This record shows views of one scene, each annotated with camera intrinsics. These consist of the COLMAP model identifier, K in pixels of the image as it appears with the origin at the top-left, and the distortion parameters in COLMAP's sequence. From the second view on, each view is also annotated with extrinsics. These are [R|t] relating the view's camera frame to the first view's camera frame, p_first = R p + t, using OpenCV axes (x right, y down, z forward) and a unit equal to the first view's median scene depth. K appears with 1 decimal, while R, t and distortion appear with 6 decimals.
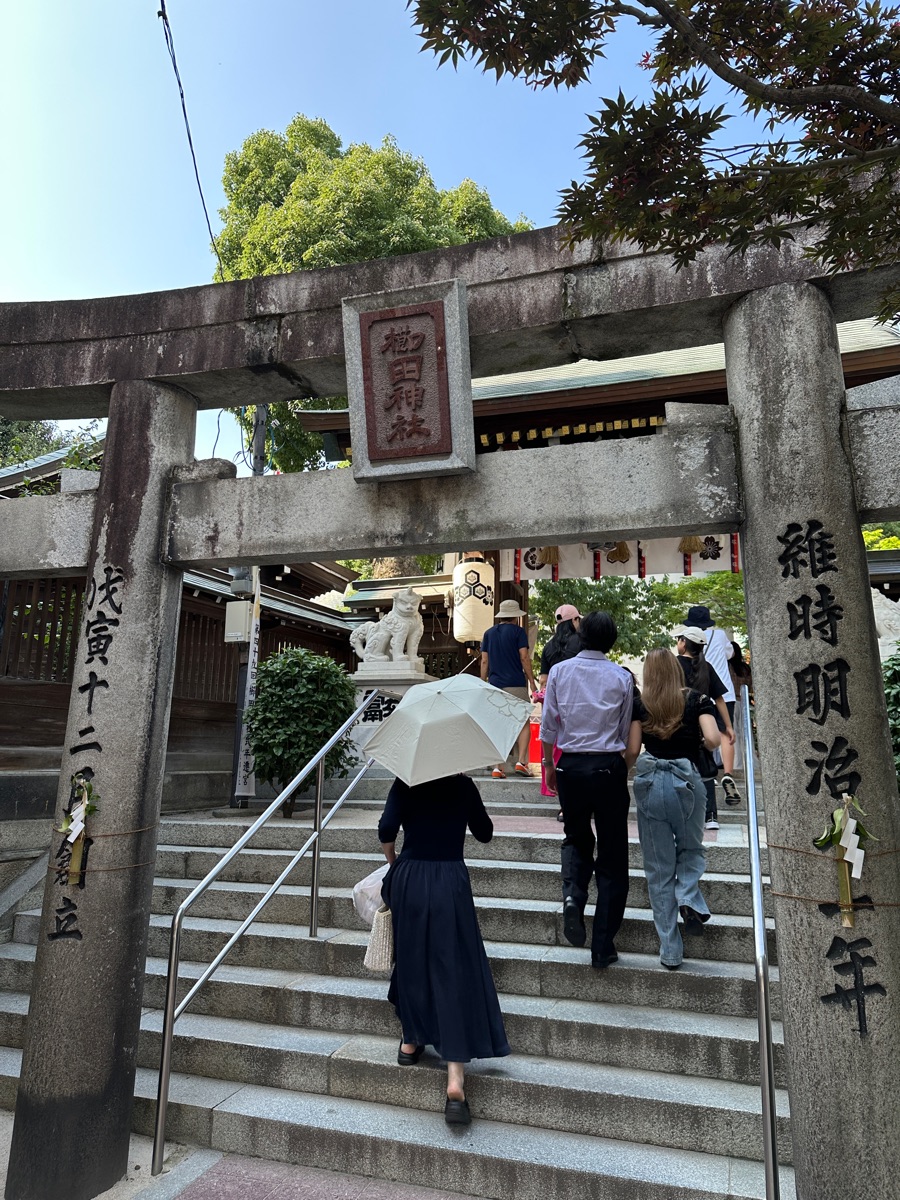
lens RADIAL K [[850.6, 0, 437.7], [0, 850.6, 590.7], [0, 0, 1]] dist [0.052018, -0.061926]
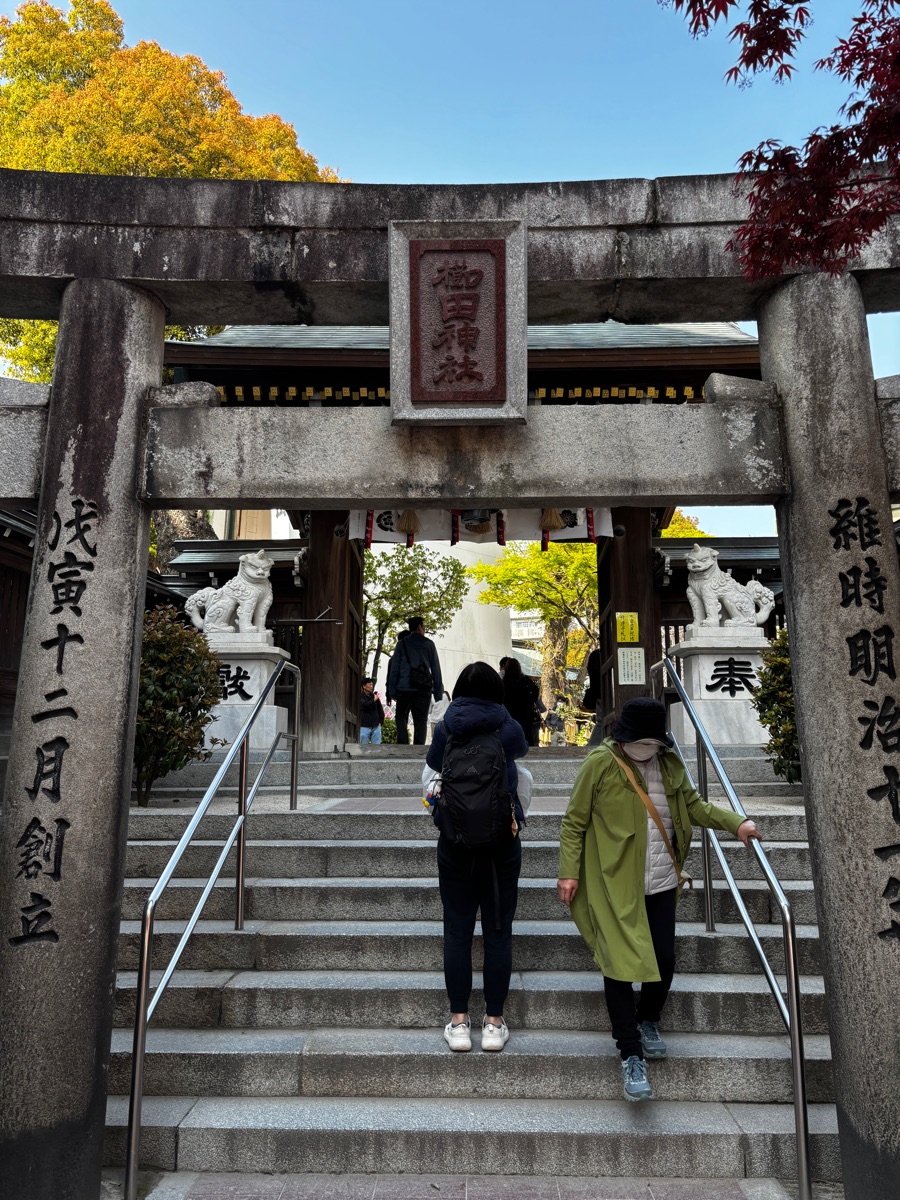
lens RADIAL K [[908.9, 0, 457.2], [0, 908.9, 587.9], [0, 0, 1]] dist [0.067783, -0.078631]
pose [[0.955267, 0.038686, 0.293204, -0.306945], [-0.044791, 0.998896, 0.014134, 0.030920], [-0.292333, -0.026634, 0.955946, 0.035907]]
